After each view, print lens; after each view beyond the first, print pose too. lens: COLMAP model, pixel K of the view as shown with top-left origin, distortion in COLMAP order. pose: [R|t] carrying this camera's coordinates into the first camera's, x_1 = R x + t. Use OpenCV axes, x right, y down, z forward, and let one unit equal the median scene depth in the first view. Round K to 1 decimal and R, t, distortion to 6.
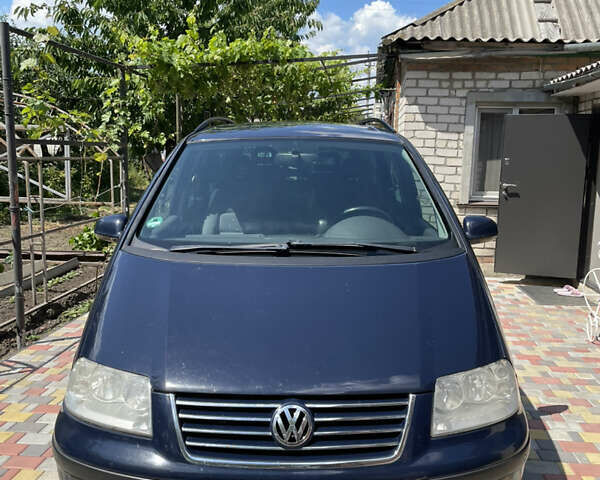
lens RADIAL K [[597.1, 0, 300.0], [0, 597.1, 240.0], [0, 0, 1]] dist [0.071761, -0.094326]
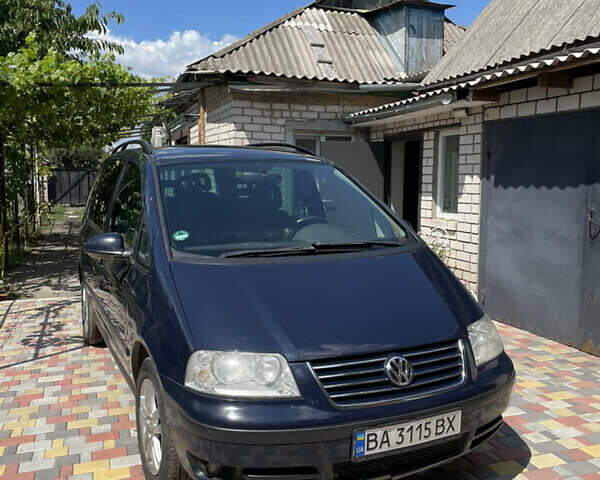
lens RADIAL K [[597.1, 0, 300.0], [0, 597.1, 240.0], [0, 0, 1]] dist [0.071761, -0.094326]
pose [[0.908445, -0.056733, 0.414136, -0.183708], [0.072336, 0.997136, -0.022076, 0.007130], [-0.411697, 0.050012, 0.909947, -0.036100]]
